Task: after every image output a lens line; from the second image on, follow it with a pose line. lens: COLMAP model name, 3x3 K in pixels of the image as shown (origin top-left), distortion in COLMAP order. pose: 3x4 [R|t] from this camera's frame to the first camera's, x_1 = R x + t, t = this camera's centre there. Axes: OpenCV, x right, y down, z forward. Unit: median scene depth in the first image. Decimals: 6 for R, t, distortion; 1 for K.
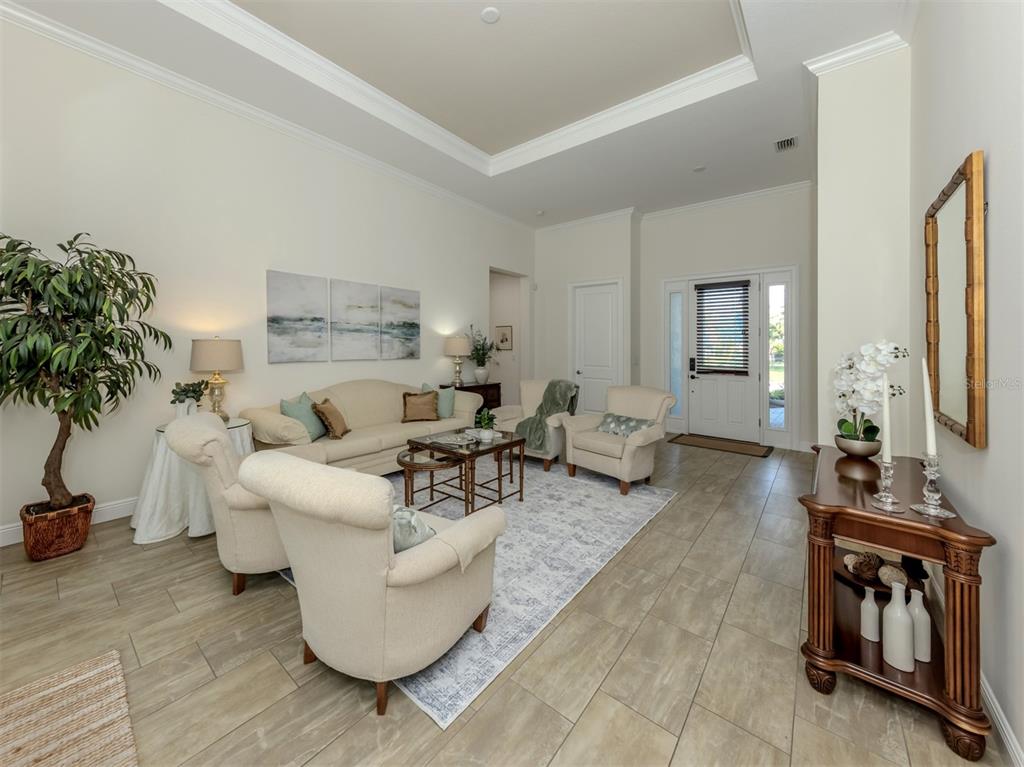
lens RADIAL K [[384.4, 0, 501.2], [0, 384.4, 378.2], [0, 0, 1]] dist [-0.000433, 0.000052]
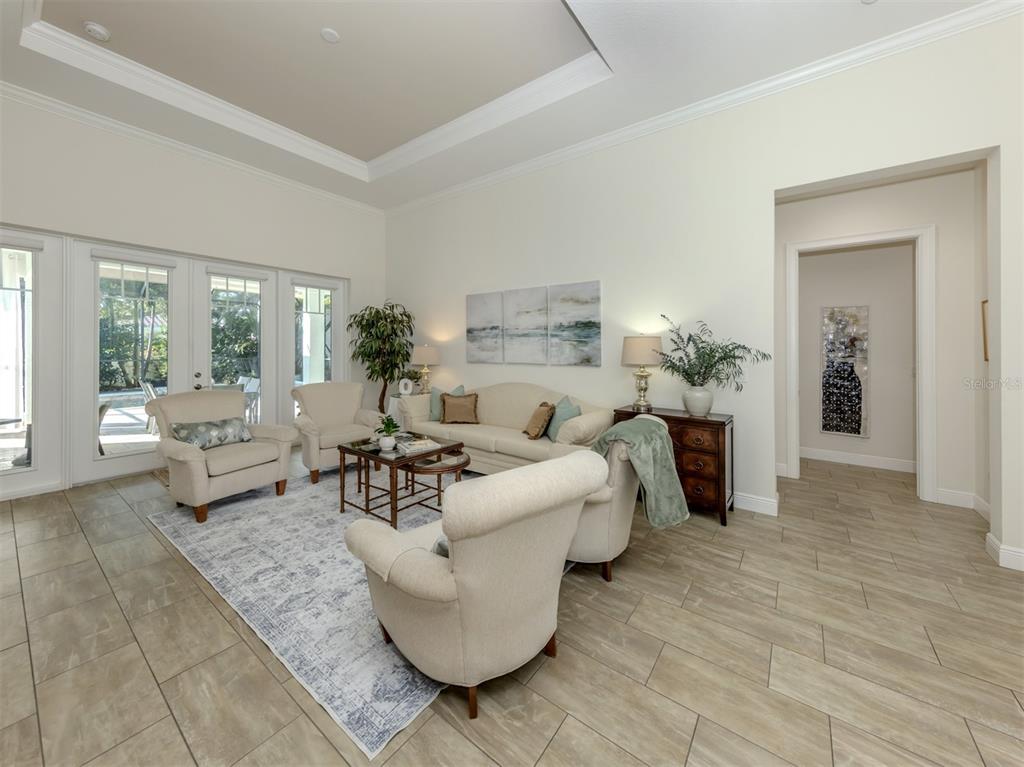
lens RADIAL K [[384.4, 0, 501.2], [0, 384.4, 378.2], [0, 0, 1]] dist [-0.000433, 0.000052]
pose [[0.041721, 0.068591, -0.996772, 0.693680], [-0.087016, 0.994099, 0.064765, -0.073520], [0.995333, 0.084033, 0.047444, 0.939617]]
